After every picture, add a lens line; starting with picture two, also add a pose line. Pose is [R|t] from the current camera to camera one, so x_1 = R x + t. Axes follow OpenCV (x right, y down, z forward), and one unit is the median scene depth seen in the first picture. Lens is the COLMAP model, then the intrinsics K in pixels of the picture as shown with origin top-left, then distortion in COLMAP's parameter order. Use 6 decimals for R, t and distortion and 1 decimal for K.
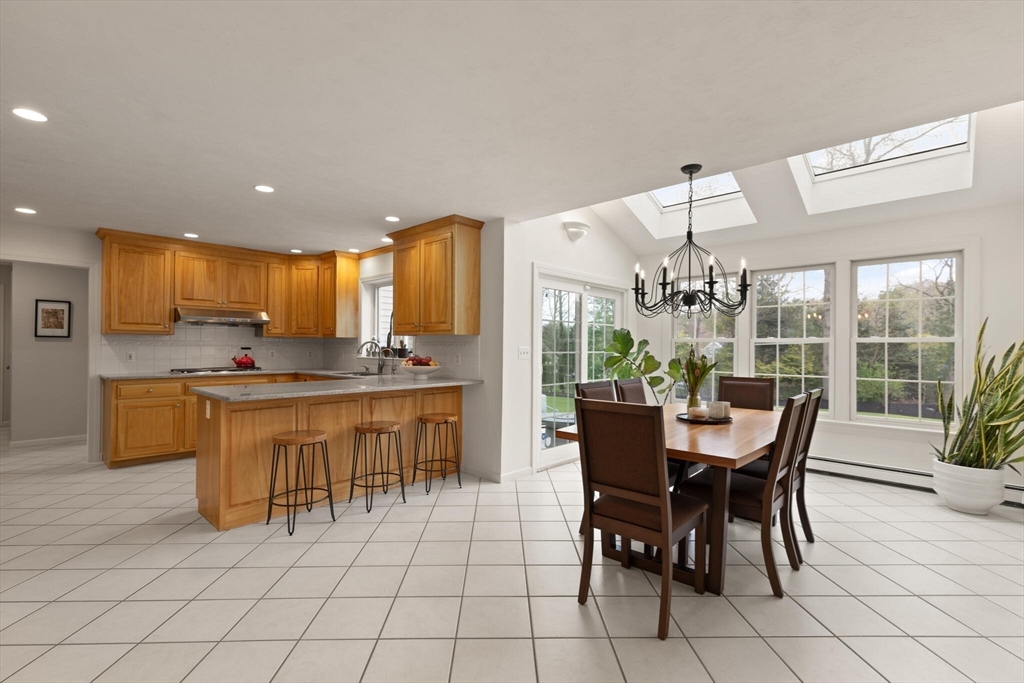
lens RADIAL K [[463.8, 0, 512.0], [0, 463.8, 341.5], [0, 0, 1]] dist [0.002319, 0.000180]
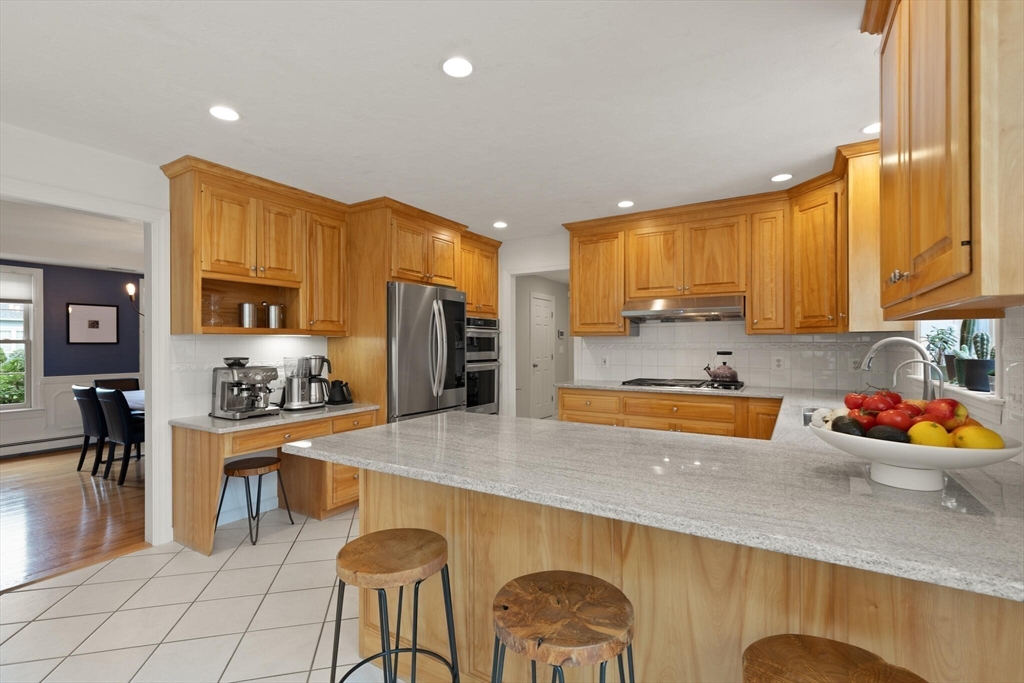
lens RADIAL K [[466.6, 0, 509.2], [0, 466.6, 343.9], [0, 0, 1]] dist [0.003168, -0.000378]
pose [[0.205616, -0.008855, -0.978593, 0.012027], [0.013140, 0.999894, -0.006287, 0.001975], [0.978544, -0.011566, 0.205711, 0.605708]]
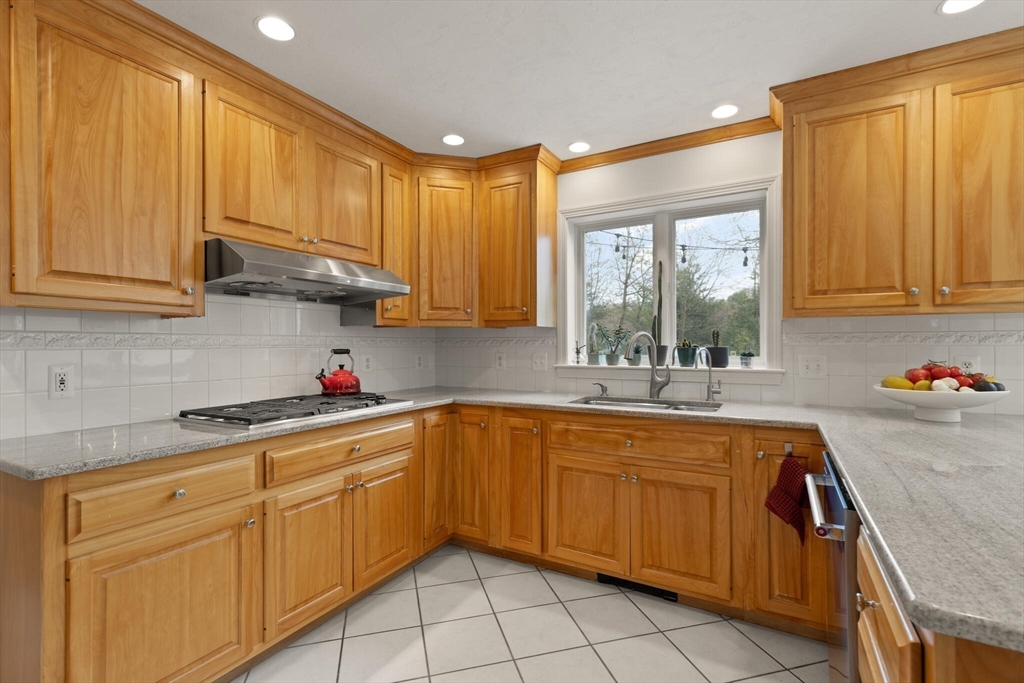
lens RADIAL K [[466.6, 0, 509.2], [0, 466.6, 343.9], [0, 0, 1]] dist [0.003168, -0.000378]
pose [[0.969722, -0.009733, 0.244016, -0.563551], [0.007521, 0.999922, 0.009995, 0.004805], [-0.244094, -0.007857, 0.969720, 0.569540]]
